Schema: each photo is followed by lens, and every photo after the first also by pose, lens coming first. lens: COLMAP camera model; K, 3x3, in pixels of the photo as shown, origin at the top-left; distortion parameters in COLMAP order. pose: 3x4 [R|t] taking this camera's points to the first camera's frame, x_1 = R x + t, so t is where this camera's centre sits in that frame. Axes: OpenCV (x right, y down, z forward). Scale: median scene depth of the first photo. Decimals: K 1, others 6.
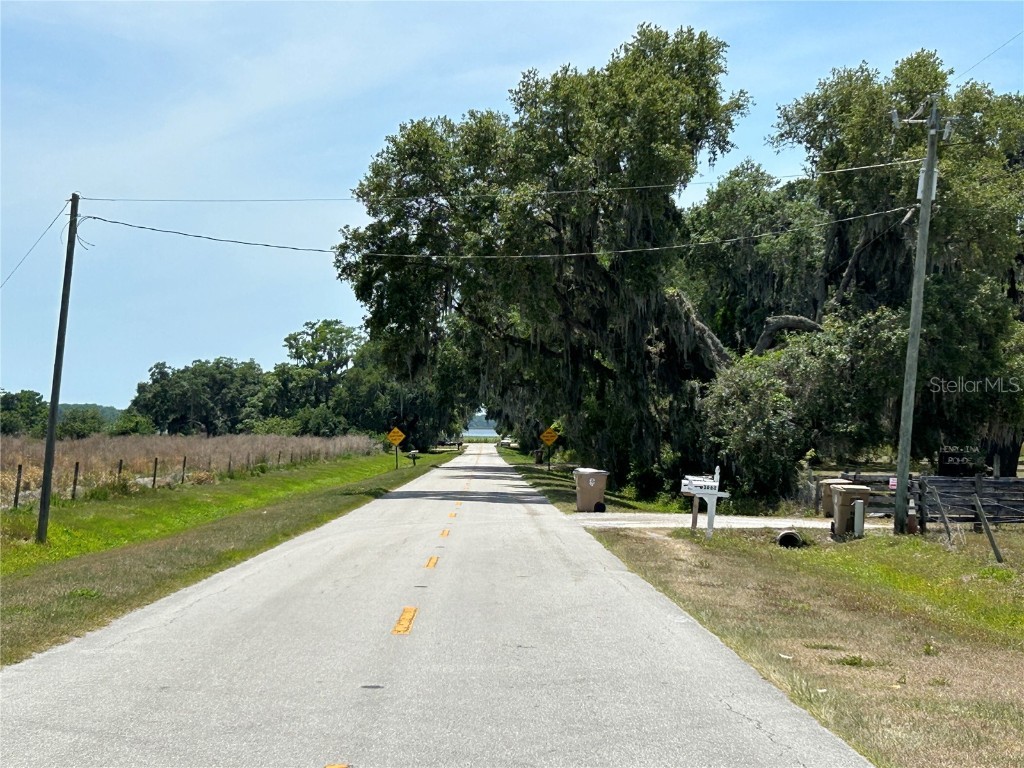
lens RADIAL K [[2203.6, 0, 512.0], [0, 2203.6, 384.0], [0, 0, 1]] dist [0.015227, 0.003812]
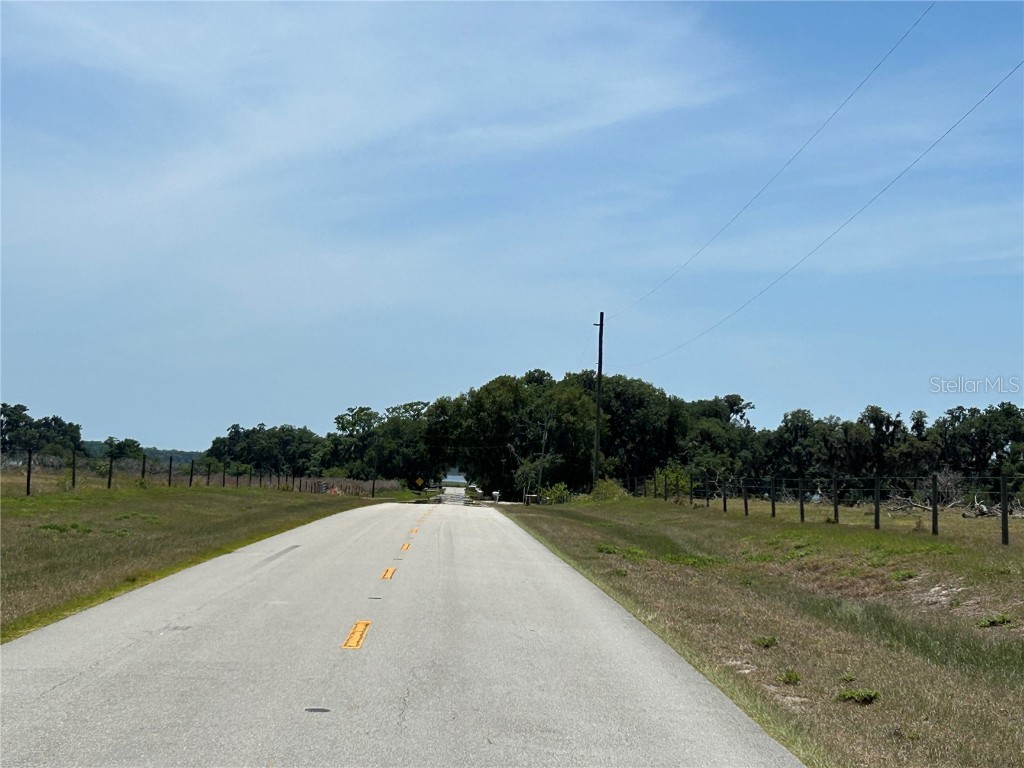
lens RADIAL K [[2180.4, 0, 512.0], [0, 2180.4, 384.0], [0, 0, 1]] dist [0.182573, 0.093515]
pose [[0.999374, 0.033680, 0.010834, 0.007857], [-0.033434, 0.999196, -0.022126, -0.014445], [-0.011571, 0.021750, 0.999696, -0.600402]]
